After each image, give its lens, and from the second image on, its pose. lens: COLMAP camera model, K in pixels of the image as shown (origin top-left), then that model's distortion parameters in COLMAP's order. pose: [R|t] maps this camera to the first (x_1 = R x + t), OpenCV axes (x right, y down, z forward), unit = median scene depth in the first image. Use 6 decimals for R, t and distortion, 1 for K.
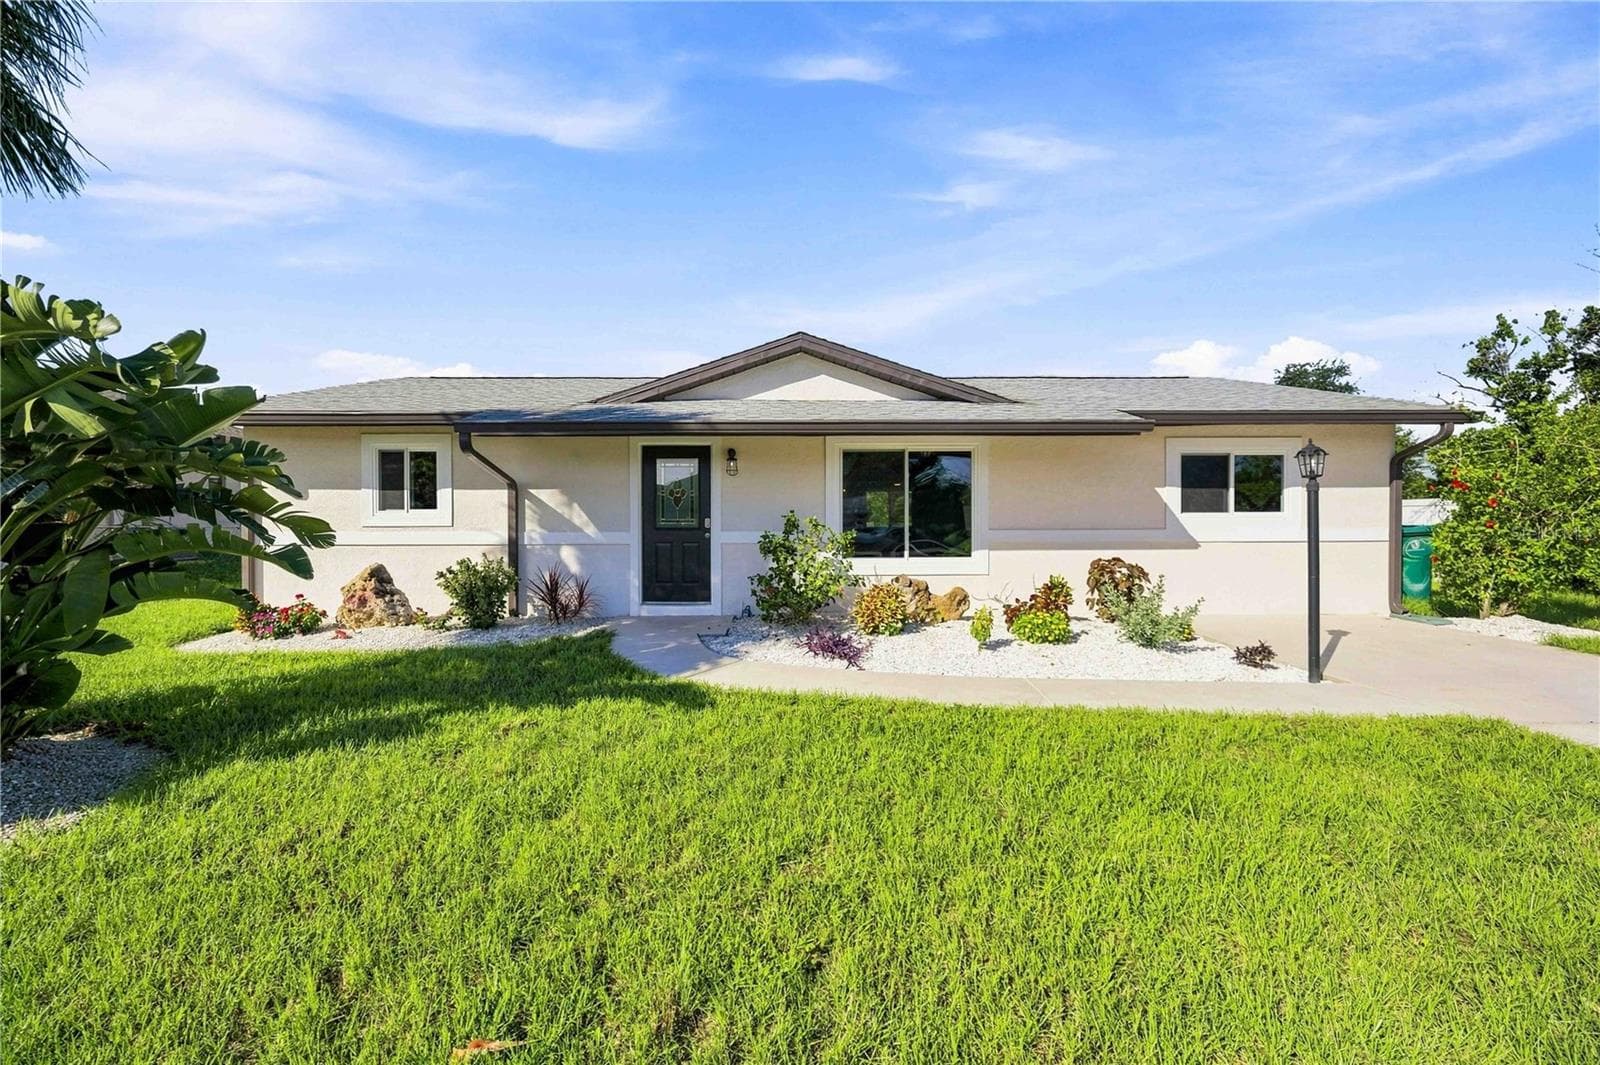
lens RADIAL K [[580.2, 0, 800.0], [0, 580.2, 532.5], [0, 0, 1]] dist [-0.002405, -0.000097]
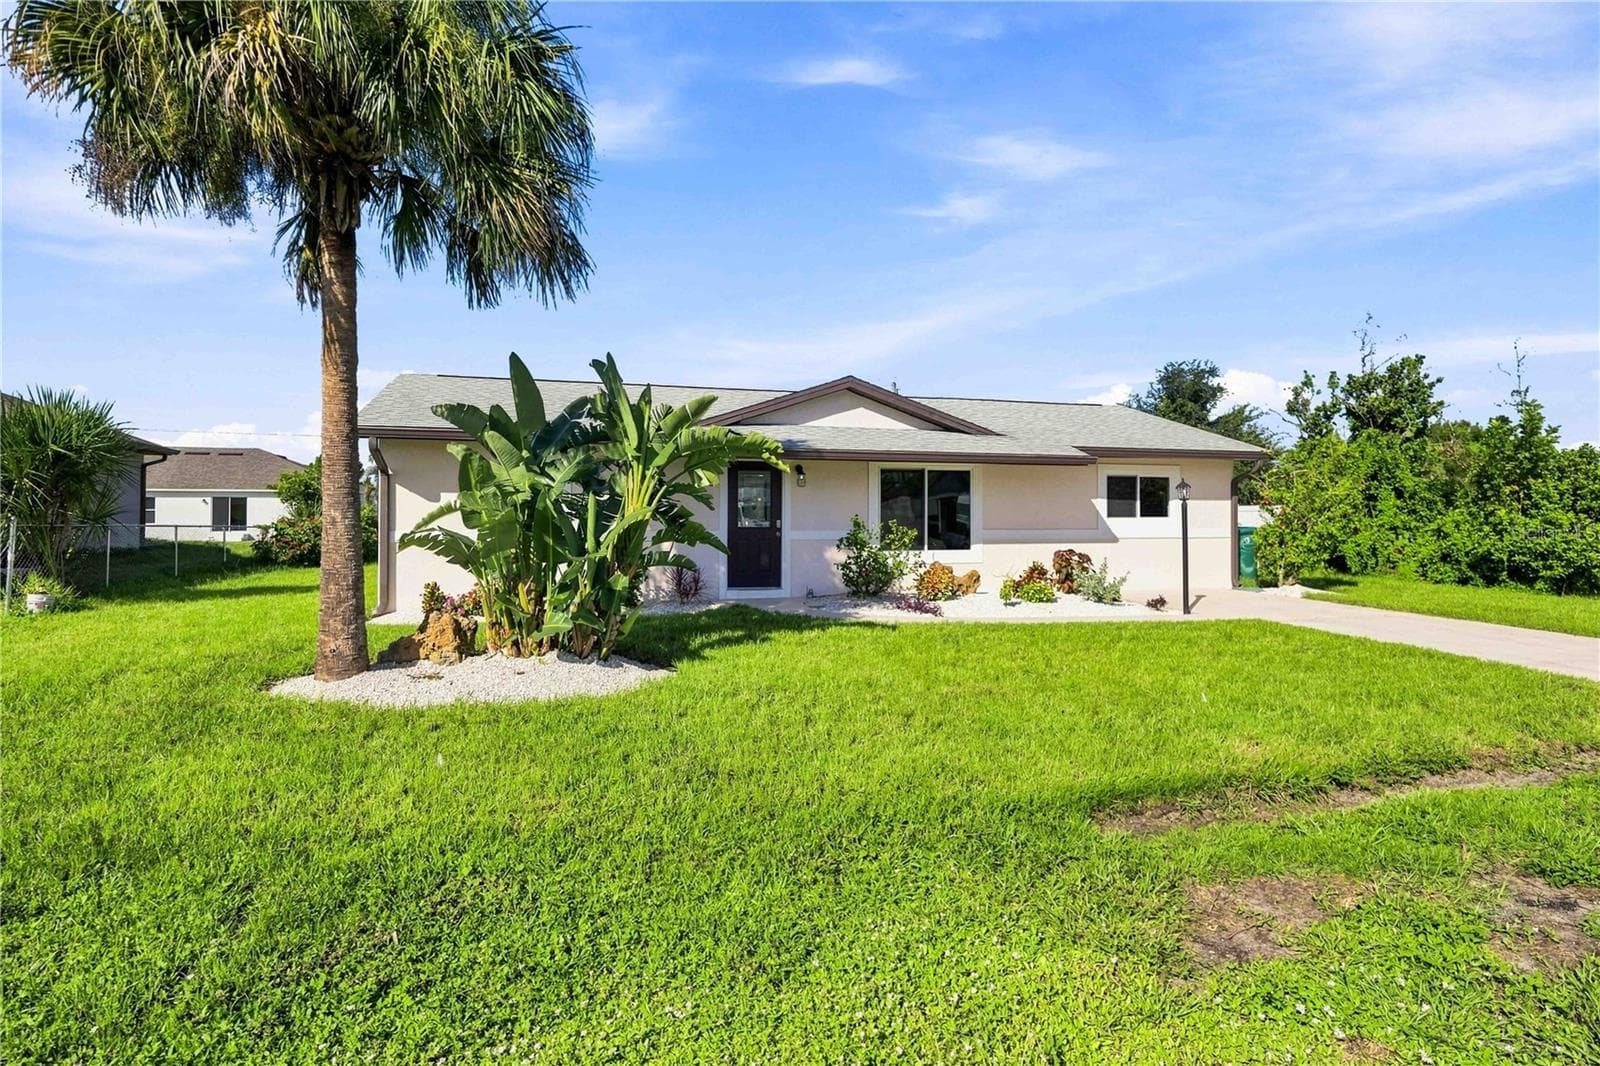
lens RADIAL K [[755.9, 0, 800.0], [0, 755.9, 533.0], [0, 0, 1]] dist [-0.001727, -0.000152]
pose [[0.969443, -0.000447, 0.245316, -0.514991], [0.000399, 1.000000, 0.000247, 0.002560], [-0.245317, -0.000142, 0.969443, -0.594628]]
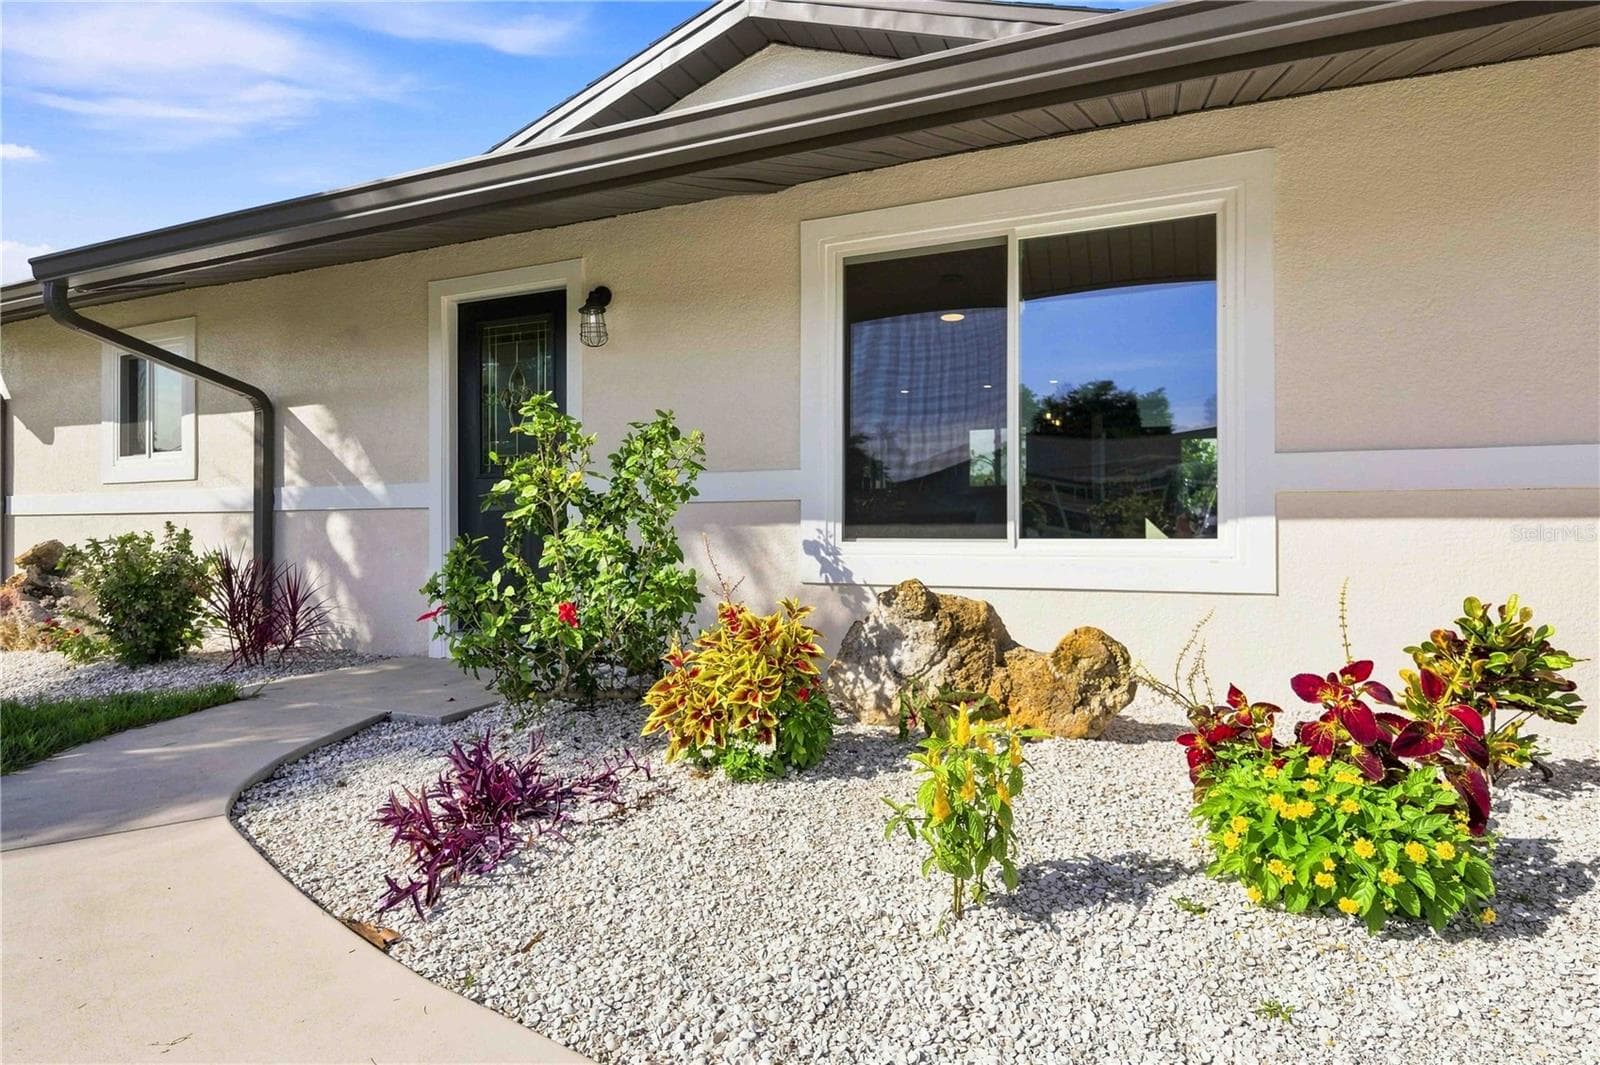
lens RADIAL K [[838.7, 0, 800.0], [0, 838.7, 532.5], [0, 0, 1]] dist [-0.000574, -0.000025]
pose [[0.919248, 0.001258, -0.393677, 0.268076], [-0.004302, 0.999967, -0.006851, 0.043055], [0.393656, 0.007991, 0.919223, 0.478796]]
